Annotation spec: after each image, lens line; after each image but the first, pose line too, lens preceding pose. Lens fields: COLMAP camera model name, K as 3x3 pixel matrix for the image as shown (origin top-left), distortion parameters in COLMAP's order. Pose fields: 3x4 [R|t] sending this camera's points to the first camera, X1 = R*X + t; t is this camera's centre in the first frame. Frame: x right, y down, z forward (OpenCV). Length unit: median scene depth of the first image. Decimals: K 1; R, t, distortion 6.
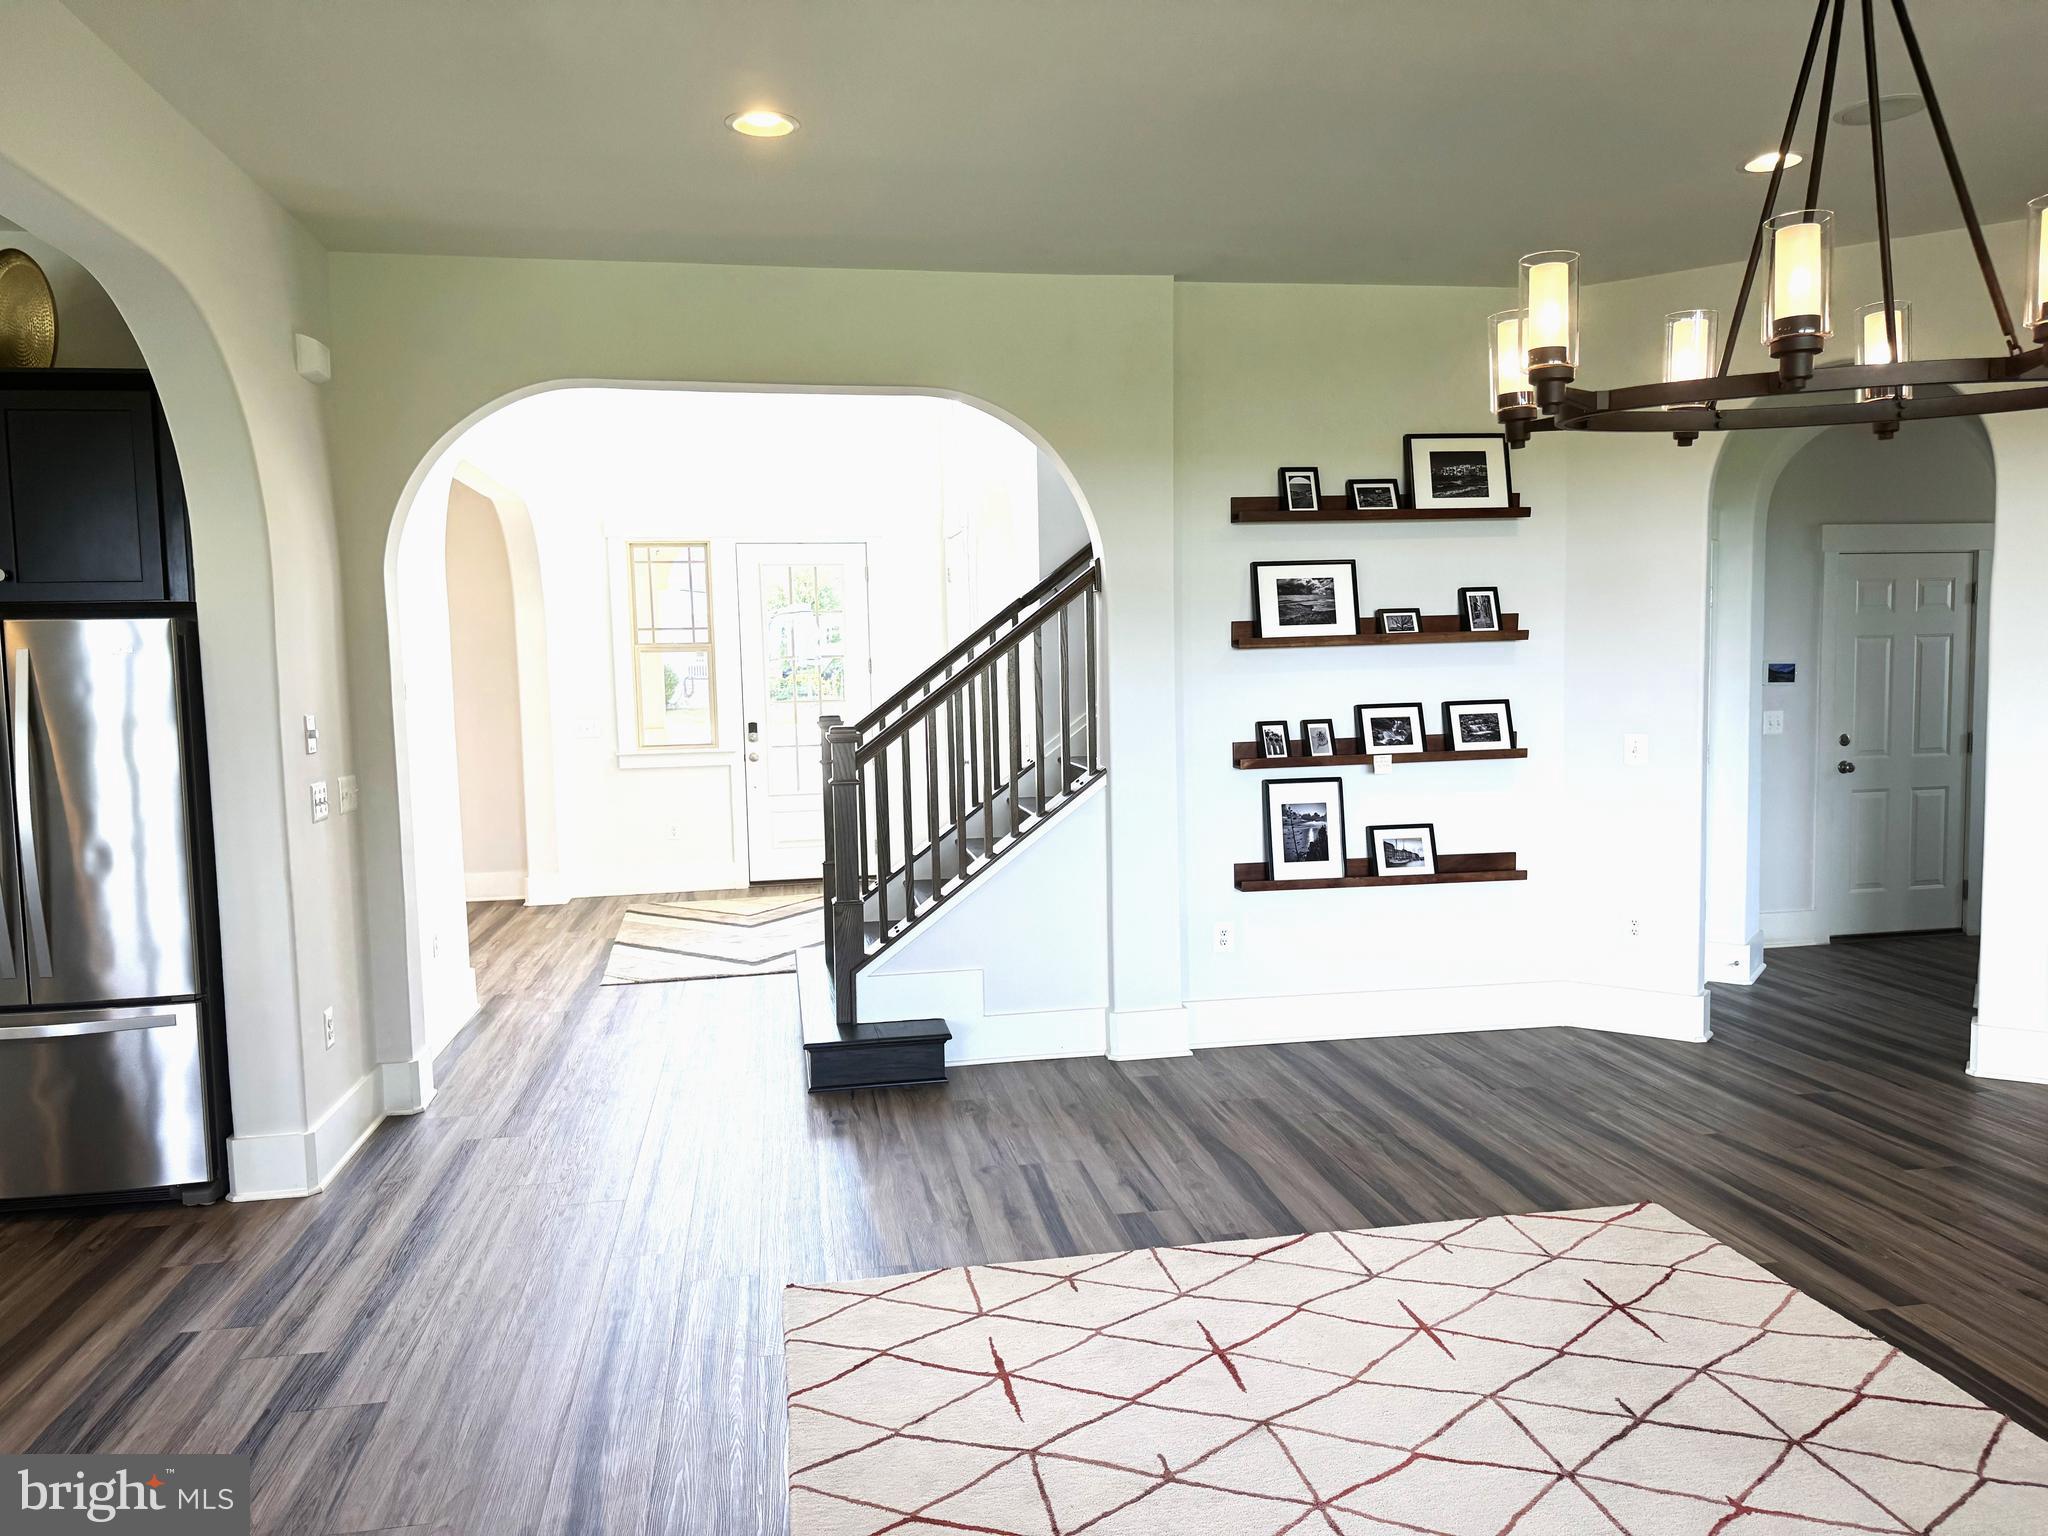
lens RADIAL K [[1432.7, 0, 1016.7], [0, 1432.7, 776.9], [0, 0, 1]] dist [0.081484, -0.104453]
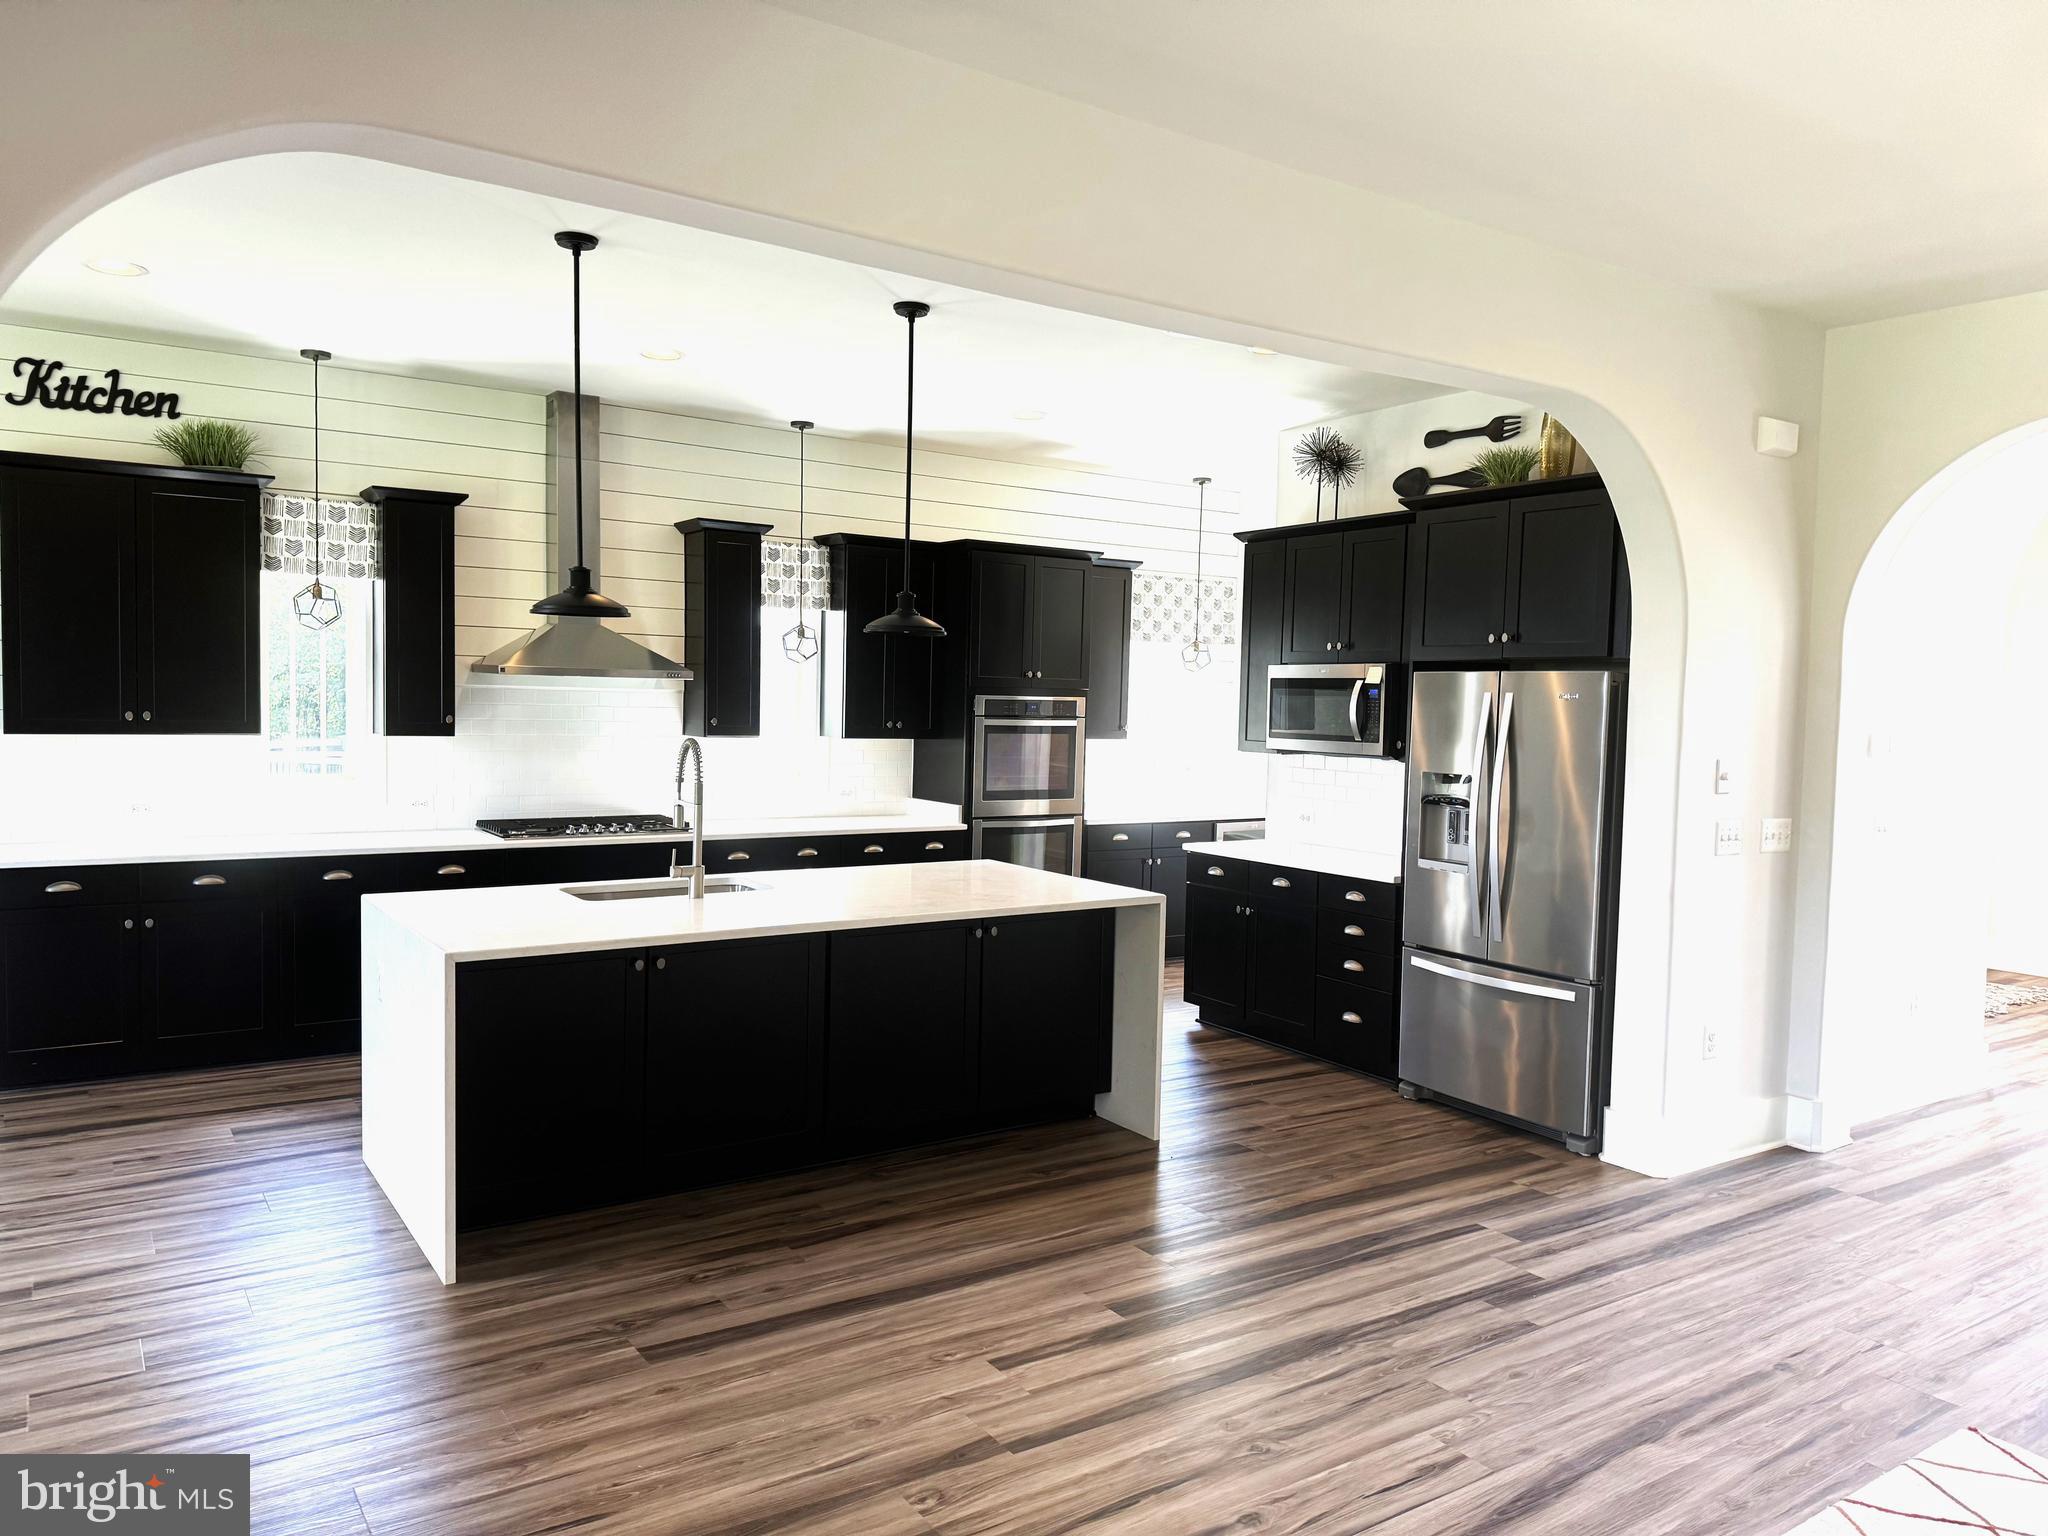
lens RADIAL K [[1432.7, 0, 1028.5], [0, 1432.7, 772.5], [0, 0, 1]] dist [0.081484, -0.104453]
pose [[0.409900, 0.081838, -0.908452, 0.259254], [-0.107958, 0.993319, 0.040771, -0.016397], [0.905719, 0.081363, 0.415996, 0.045920]]
